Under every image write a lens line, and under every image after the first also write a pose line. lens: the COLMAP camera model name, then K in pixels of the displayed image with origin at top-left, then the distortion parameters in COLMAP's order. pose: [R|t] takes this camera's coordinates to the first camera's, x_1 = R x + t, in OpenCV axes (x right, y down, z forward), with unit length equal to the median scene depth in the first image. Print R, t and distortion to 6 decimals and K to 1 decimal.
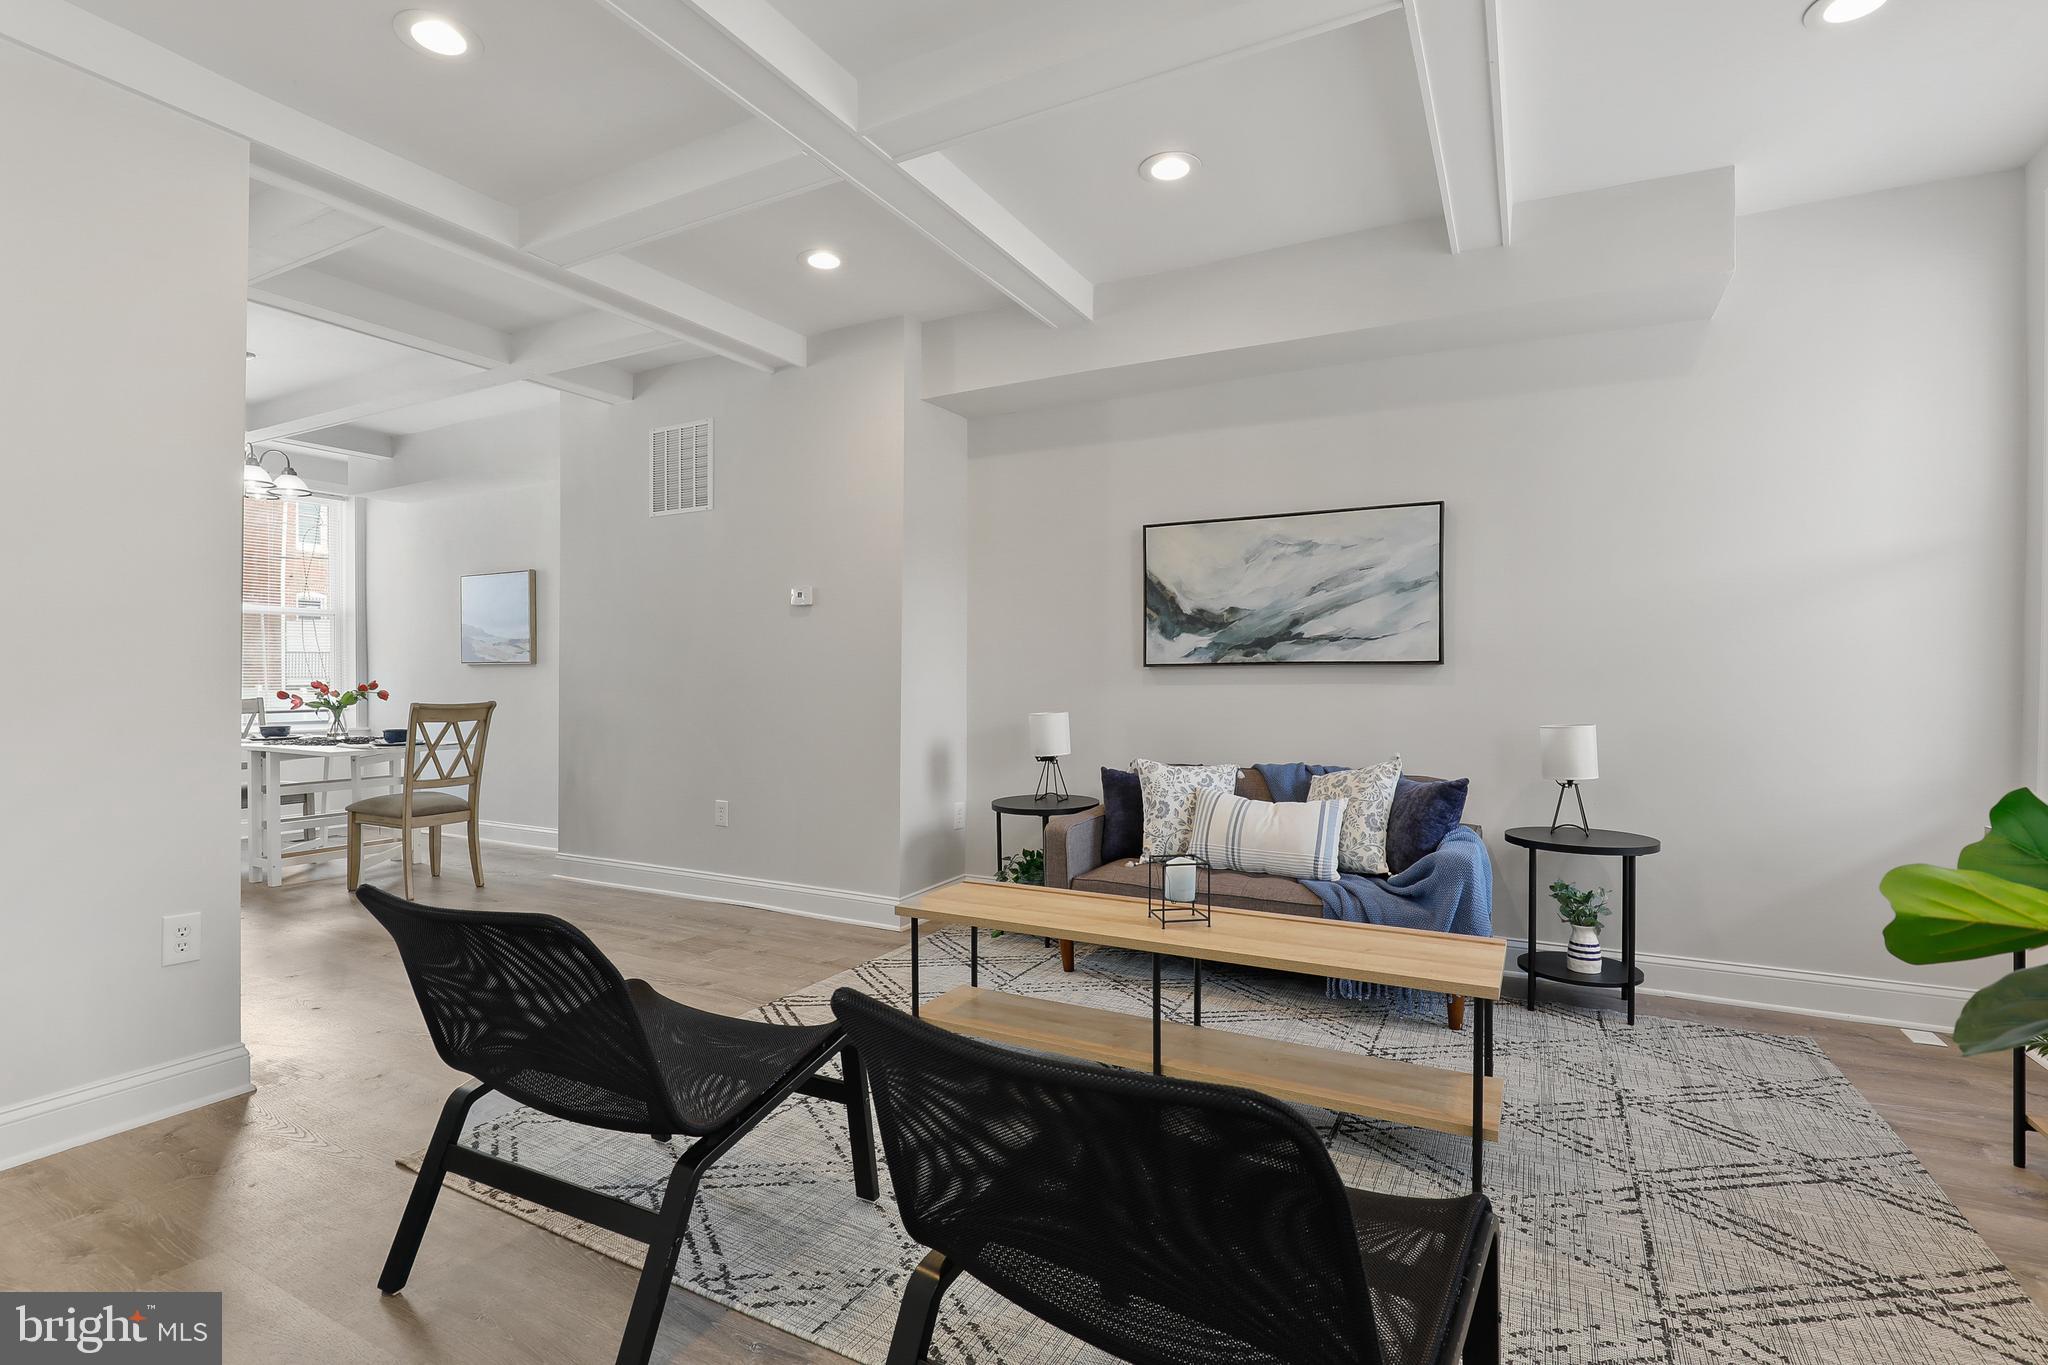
lens RADIAL K [[963.3, 0, 1024.0], [0, 963.3, 682.5], [0, 0, 1]] dist [-0.002607, -0.000561]
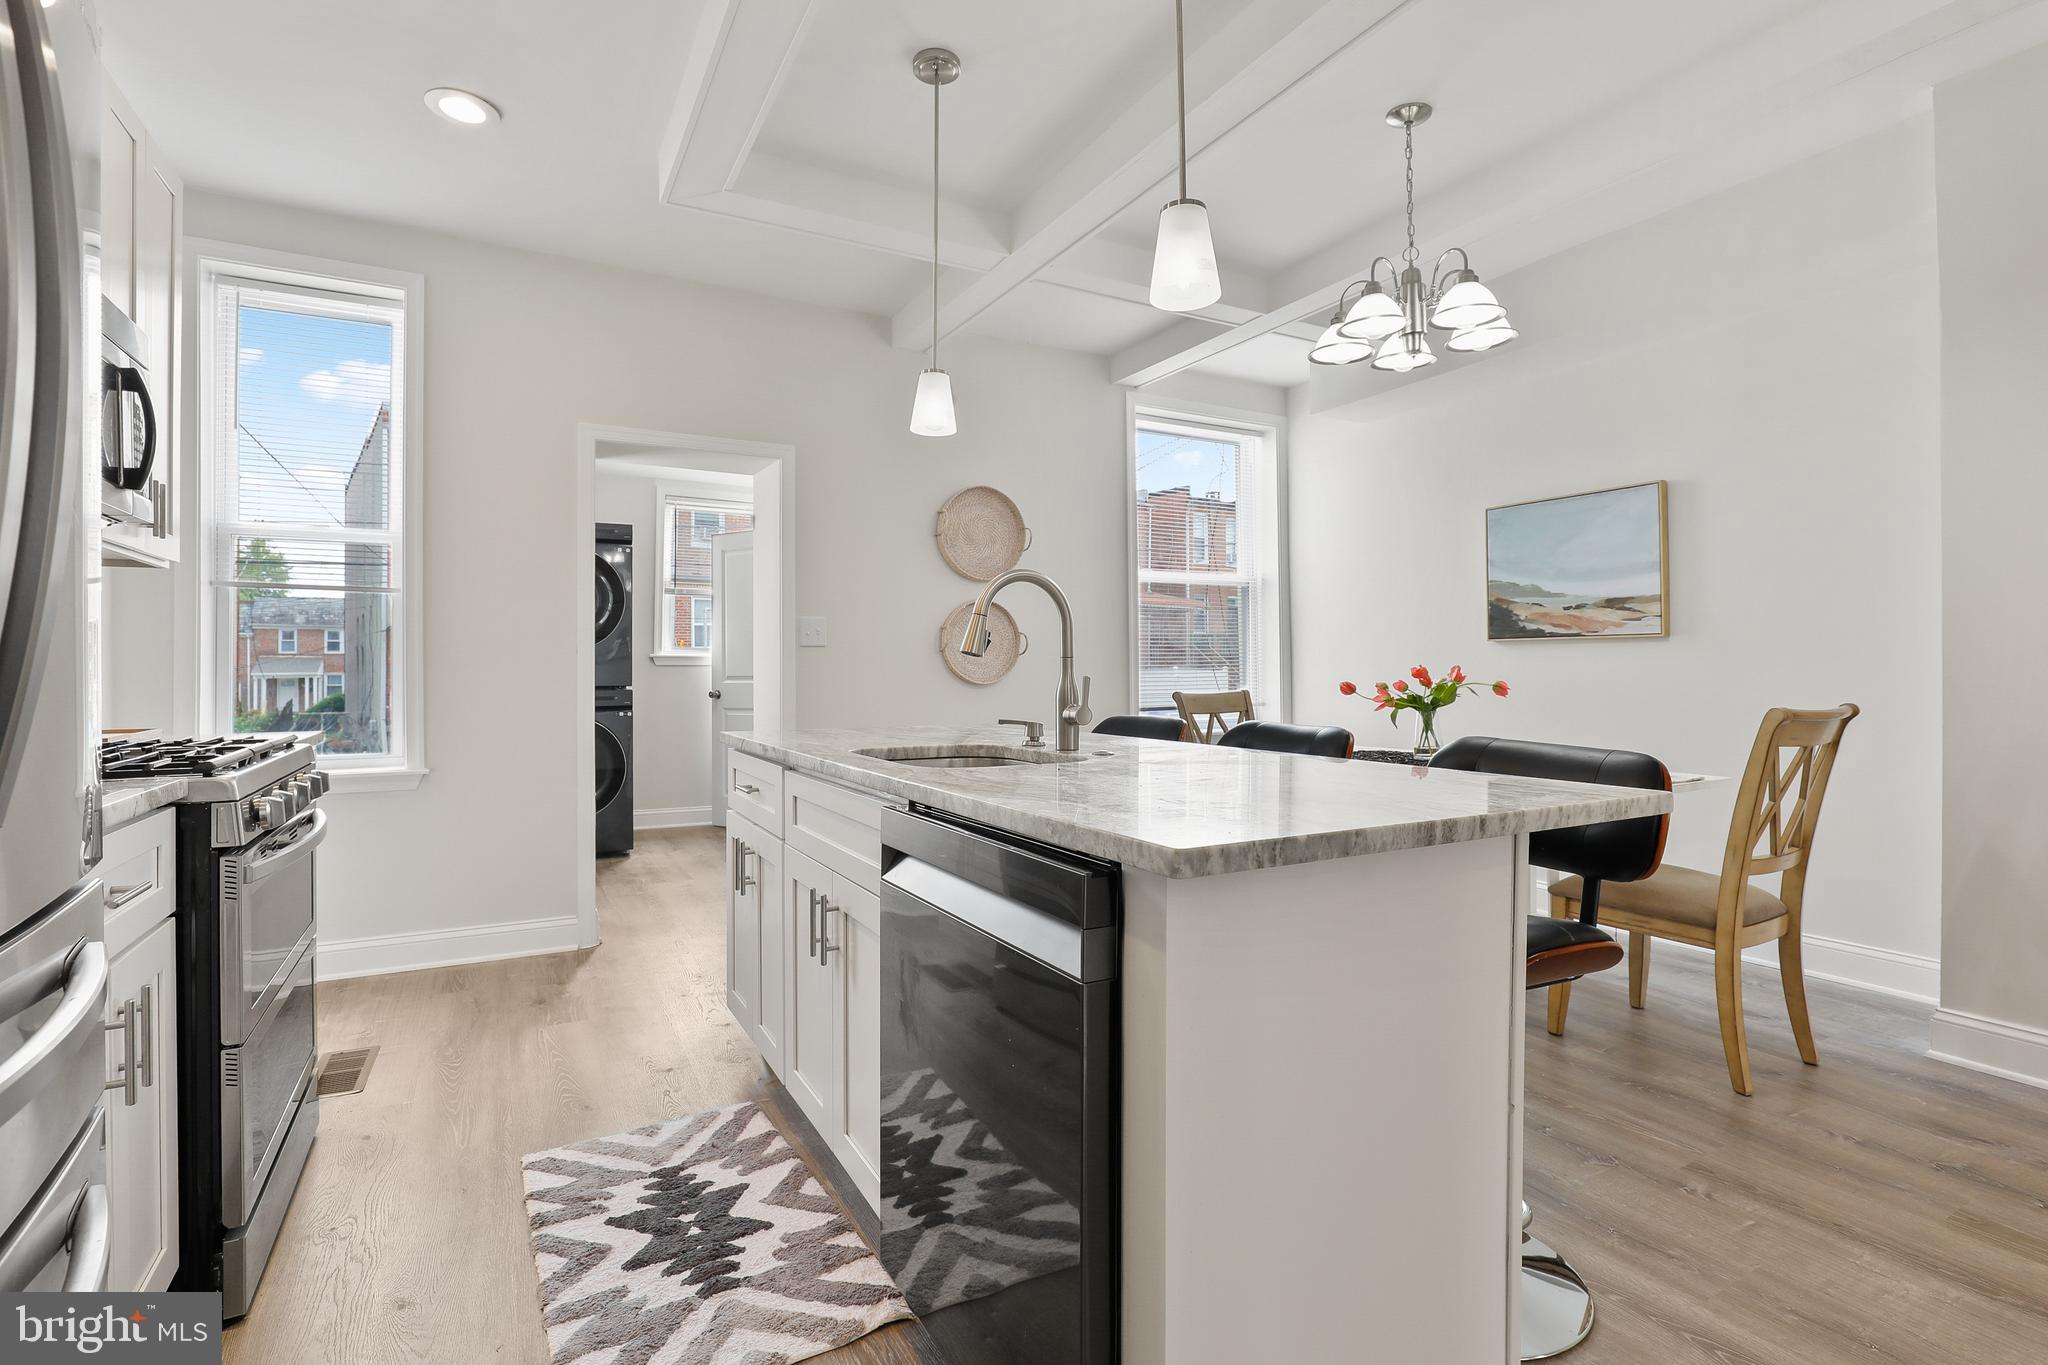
lens RADIAL K [[963.3, 0, 1024.0], [0, 963.3, 682.5], [0, 0, 1]] dist [-0.002607, -0.000561]
pose [[0.841799, 0.005325, -0.539765, -0.606589], [0.000598, 0.999942, 0.010796, 0.002635], [0.539791, -0.009411, 0.841746, 0.323628]]
